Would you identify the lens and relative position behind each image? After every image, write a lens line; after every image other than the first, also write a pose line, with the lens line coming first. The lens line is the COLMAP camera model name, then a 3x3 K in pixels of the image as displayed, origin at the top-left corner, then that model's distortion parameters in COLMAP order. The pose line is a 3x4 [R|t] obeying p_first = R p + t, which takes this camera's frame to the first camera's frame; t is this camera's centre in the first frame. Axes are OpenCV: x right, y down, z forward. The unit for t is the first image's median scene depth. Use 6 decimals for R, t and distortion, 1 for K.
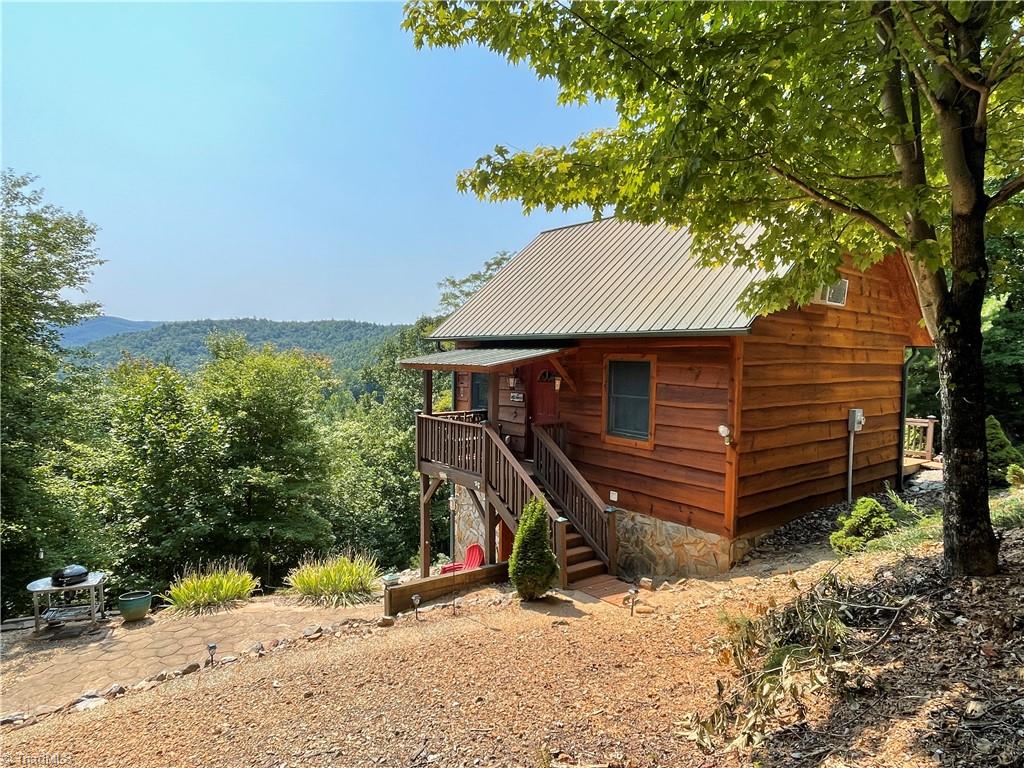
lens RADIAL K [[598.5, 0, 510.8], [0, 598.5, 383.6], [0, 0, 1]] dist [-0.003892, -0.000343]
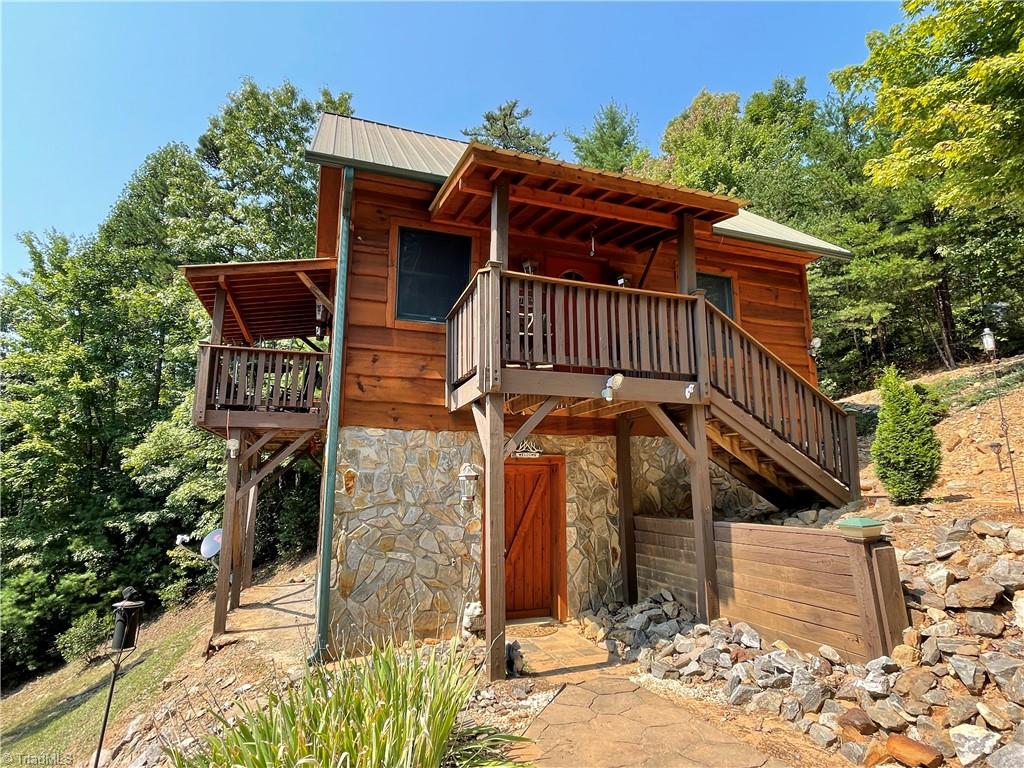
lens RADIAL K [[545.6, 0, 512.8], [0, 545.6, 387.2], [0, 0, 1]] dist [0.000260, 0.000004]
pose [[0.314740, 0.148541, 0.937483, -0.722725], [0.047944, 0.983930, -0.171996, 0.290415], [-0.947966, 0.099081, 0.302561, 1.164325]]
